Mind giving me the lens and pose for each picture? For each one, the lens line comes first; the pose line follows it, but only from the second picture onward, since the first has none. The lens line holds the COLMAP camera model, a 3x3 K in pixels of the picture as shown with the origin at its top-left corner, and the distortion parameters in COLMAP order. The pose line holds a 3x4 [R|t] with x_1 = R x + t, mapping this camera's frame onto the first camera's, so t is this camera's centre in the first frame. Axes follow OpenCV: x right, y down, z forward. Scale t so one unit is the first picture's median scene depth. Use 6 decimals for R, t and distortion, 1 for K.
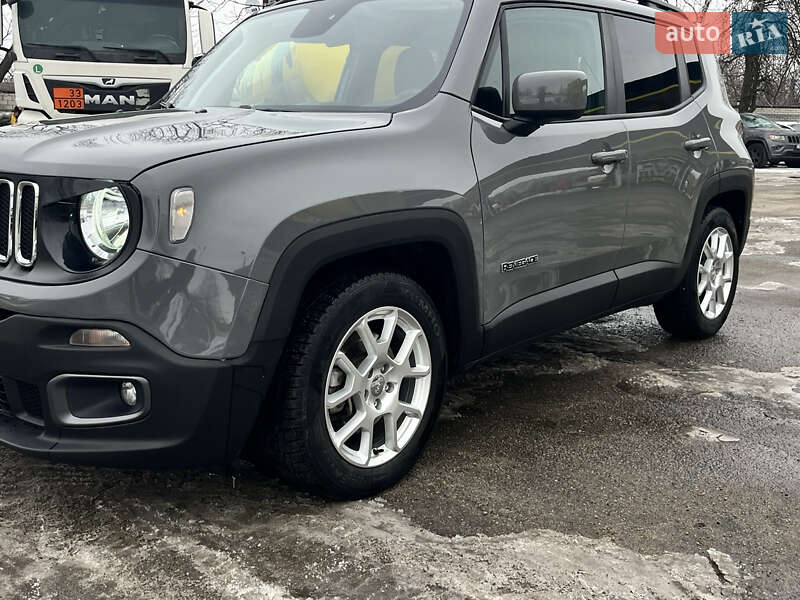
lens RADIAL K [[870.8, 0, 403.9], [0, 870.8, 296.3], [0, 0, 1]] dist [0.036978, 0.000000]
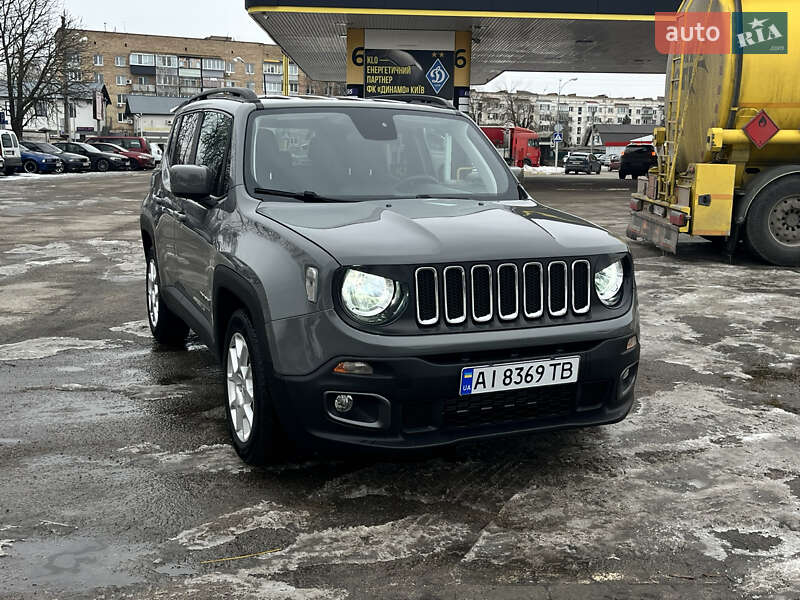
lens RADIAL K [[870.8, 0, 406.9], [0, 870.8, 299.1], [0, 0, 1]] dist [0.036978, 0.000000]
pose [[0.432770, -0.156950, 0.887737, -1.649246], [0.160790, 0.982377, 0.095298, -0.218069], [-0.887050, 0.101497, 0.450379, 0.474837]]
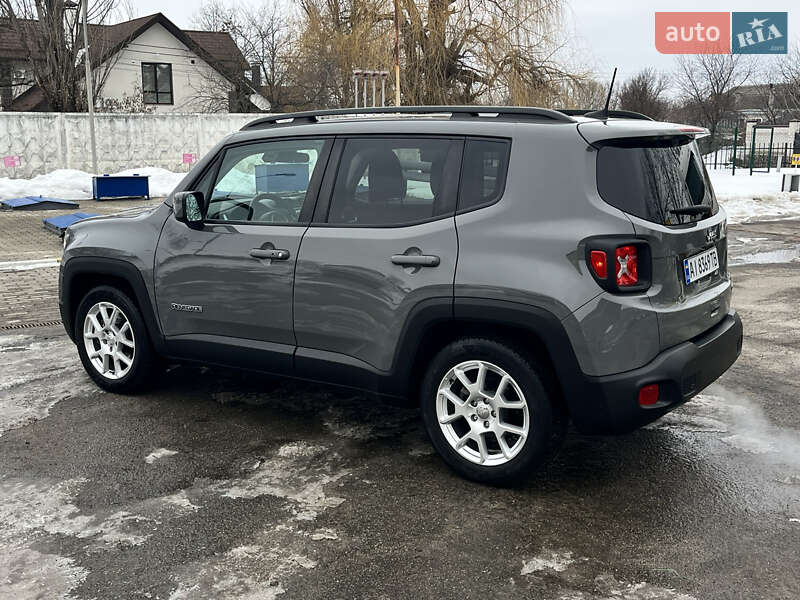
lens RADIAL K [[870.8, 0, 407.3], [0, 870.8, 284.7], [0, 0, 1]] dist [0.036978, 0.000000]
pose [[0.103568, 0.168734, -0.980205, 1.977157], [-0.185264, 0.971531, 0.147666, -0.444933], [0.977216, 0.166303, 0.131880, 1.334937]]
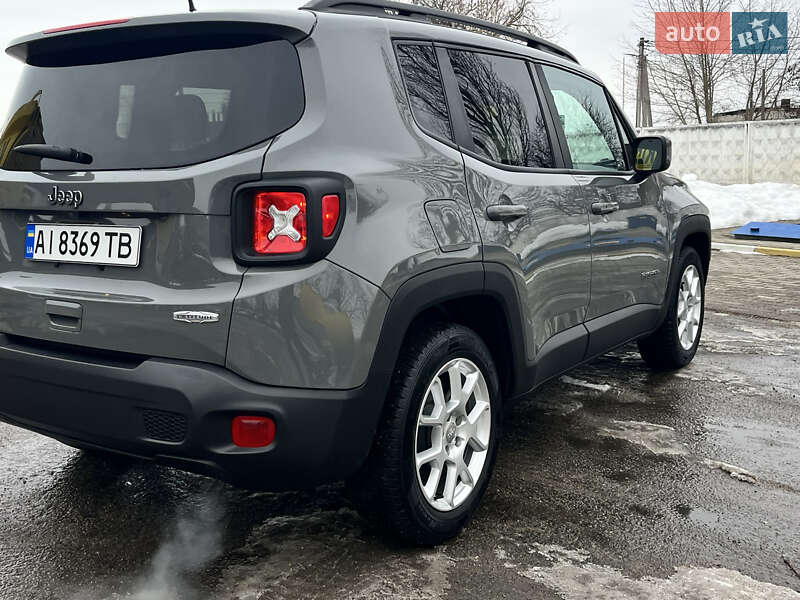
lens RADIAL K [[870.8, 0, 398.3], [0, 870.8, 294.9], [0, 0, 1]] dist [0.036978, 0.000000]
pose [[-0.993119, 0.031096, -0.112909, 0.279224], [-0.009176, 0.940481, 0.339722, -0.624607], [0.116753, 0.338420, -0.933724, 2.993907]]
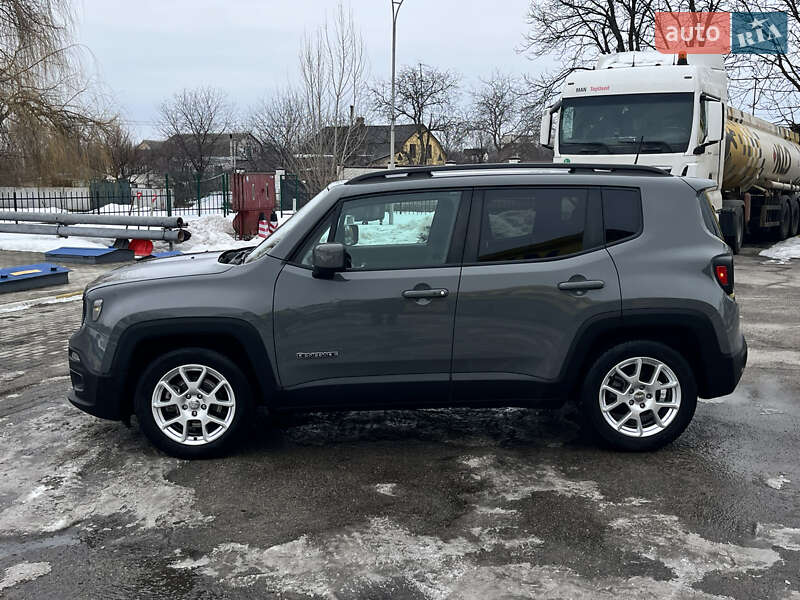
lens RADIAL K [[870.8, 0, 396.7], [0, 870.8, 300.7], [0, 0, 1]] dist [0.036978, 0.000000]
pose [[0.662213, 0.099977, -0.742616, 1.643564], [-0.133402, 0.990957, 0.014453, -0.209859], [0.737345, 0.089495, 0.669561, -0.004371]]
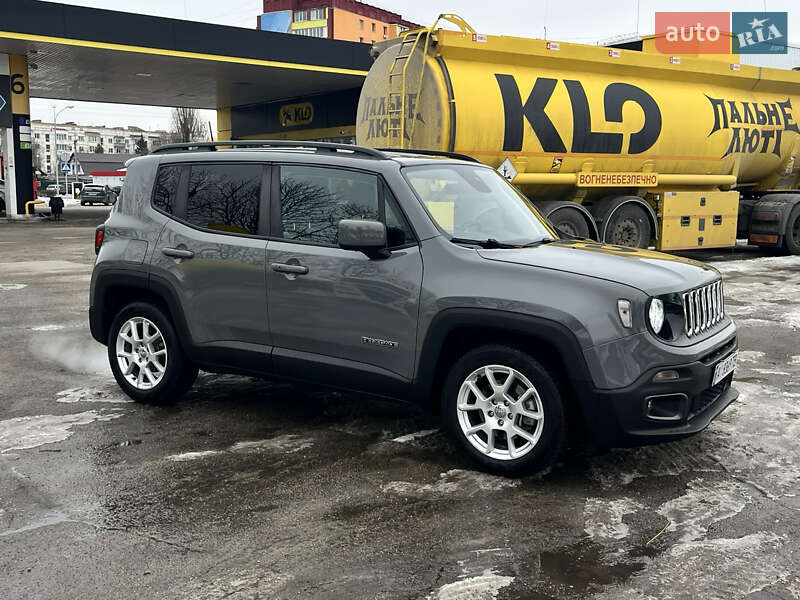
lens RADIAL K [[870.8, 0, 408.8], [0, 870.8, 302.1], [0, 0, 1]] dist [0.036978, 0.000000]
pose [[-0.141207, -0.144086, 0.979438, -2.061991], [0.176387, 0.969860, 0.168107, -0.487090], [-0.974140, 0.196498, -0.111536, 1.676262]]
